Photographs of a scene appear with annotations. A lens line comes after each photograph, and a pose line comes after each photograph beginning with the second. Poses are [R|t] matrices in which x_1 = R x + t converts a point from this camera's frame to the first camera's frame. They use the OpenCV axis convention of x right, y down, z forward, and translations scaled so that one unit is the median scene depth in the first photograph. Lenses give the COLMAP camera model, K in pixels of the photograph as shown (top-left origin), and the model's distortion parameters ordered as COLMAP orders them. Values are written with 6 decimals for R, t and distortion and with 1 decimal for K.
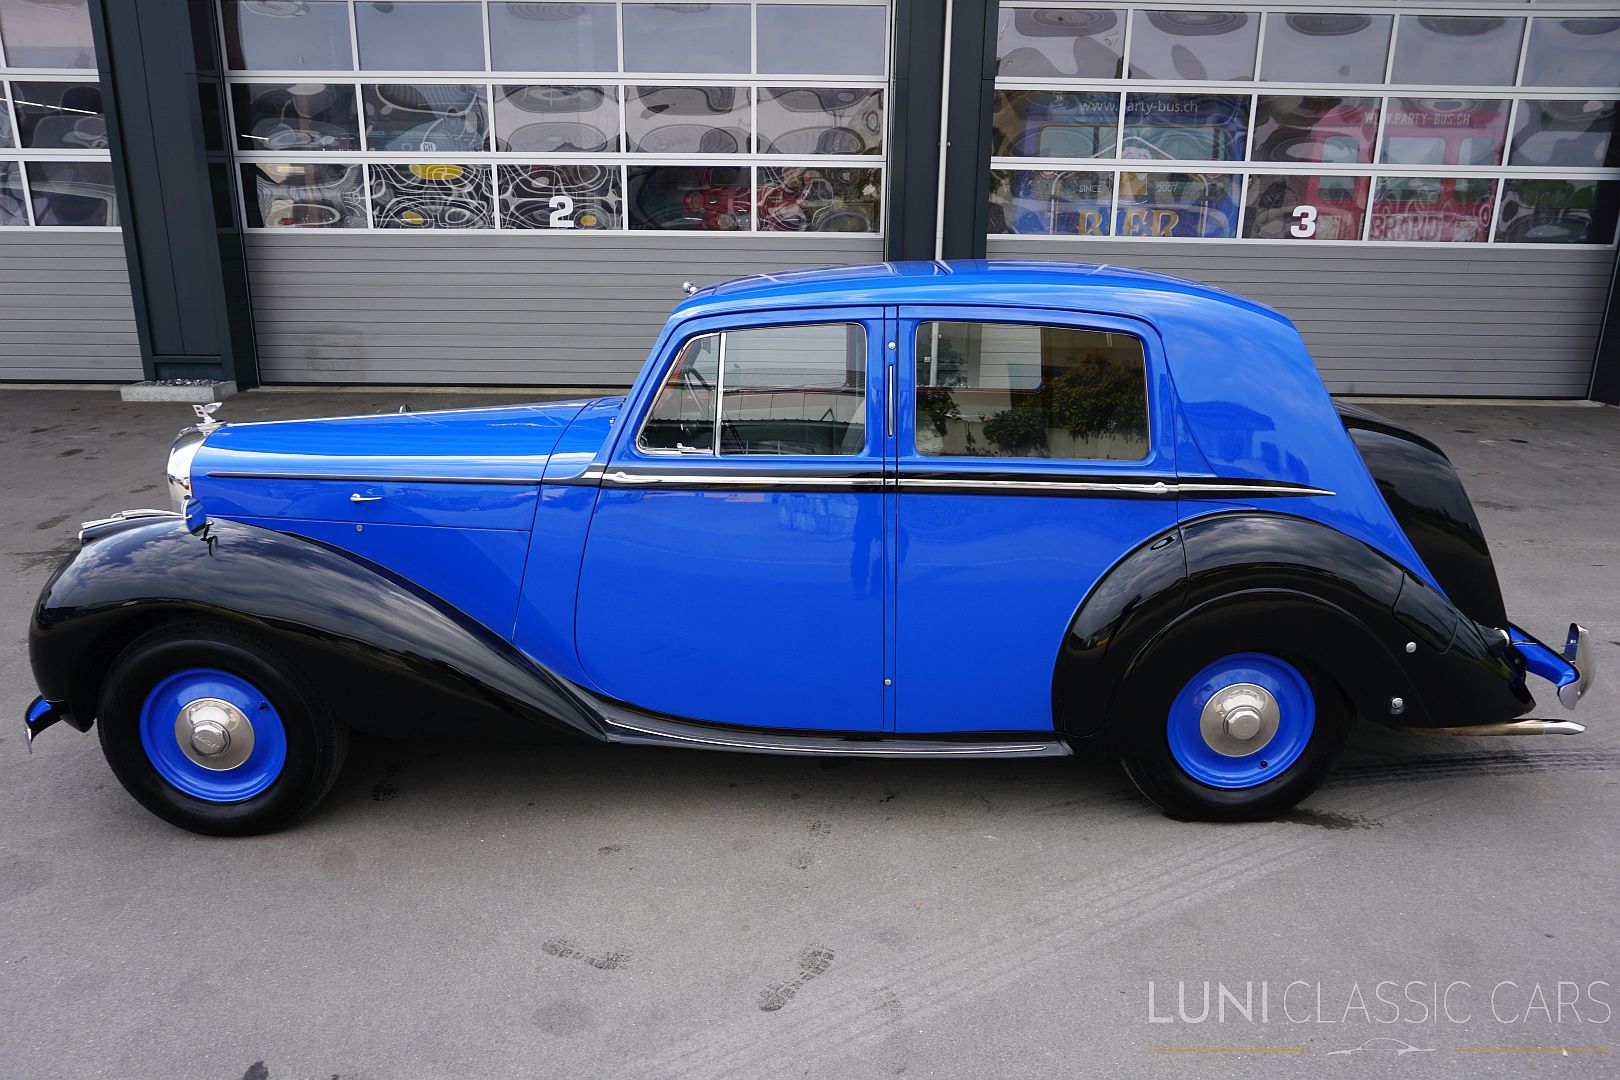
lens RADIAL K [[1092.5, 0, 810.0], [0, 1092.5, 540.0], [0, 0, 1]] dist [-0.054369, 0.039836]
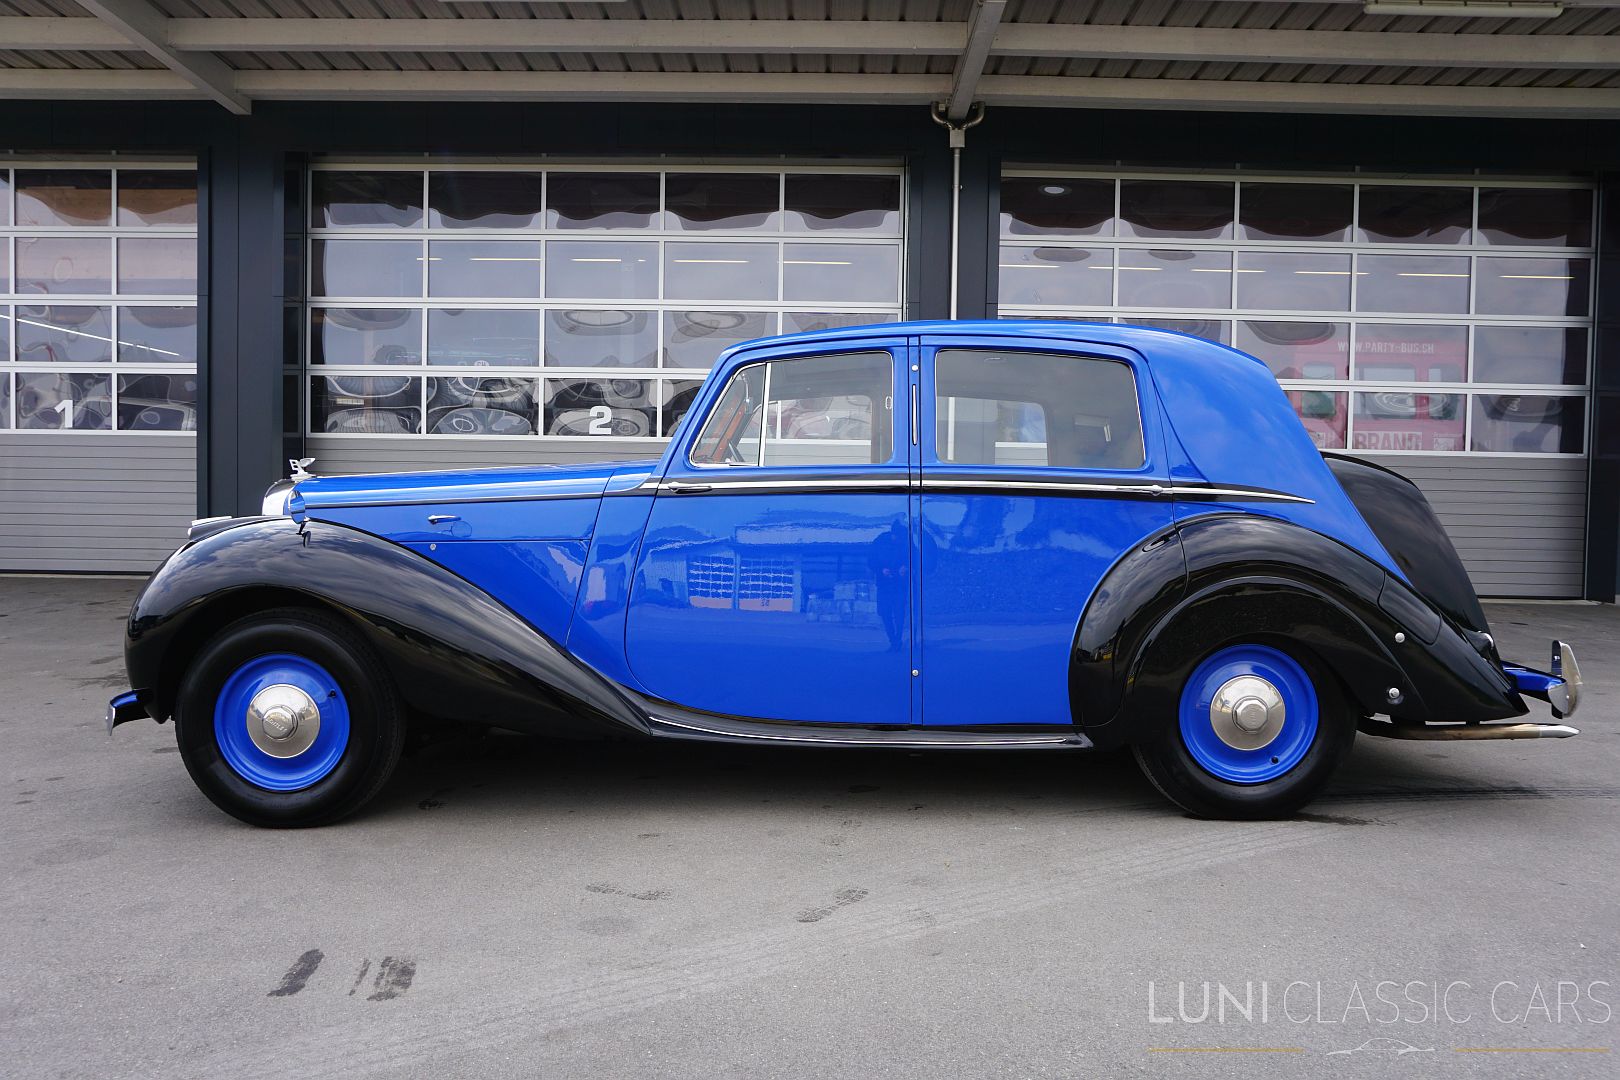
lens RADIAL K [[1092.5, 0, 810.0], [0, 1092.5, 540.0], [0, 0, 1]] dist [-0.054369, 0.039836]
pose [[0.999894, 0.006606, -0.012971, -0.018753], [-0.009593, 0.969258, -0.245858, 0.265538], [0.010948, 0.245957, 0.969219, -0.073709]]
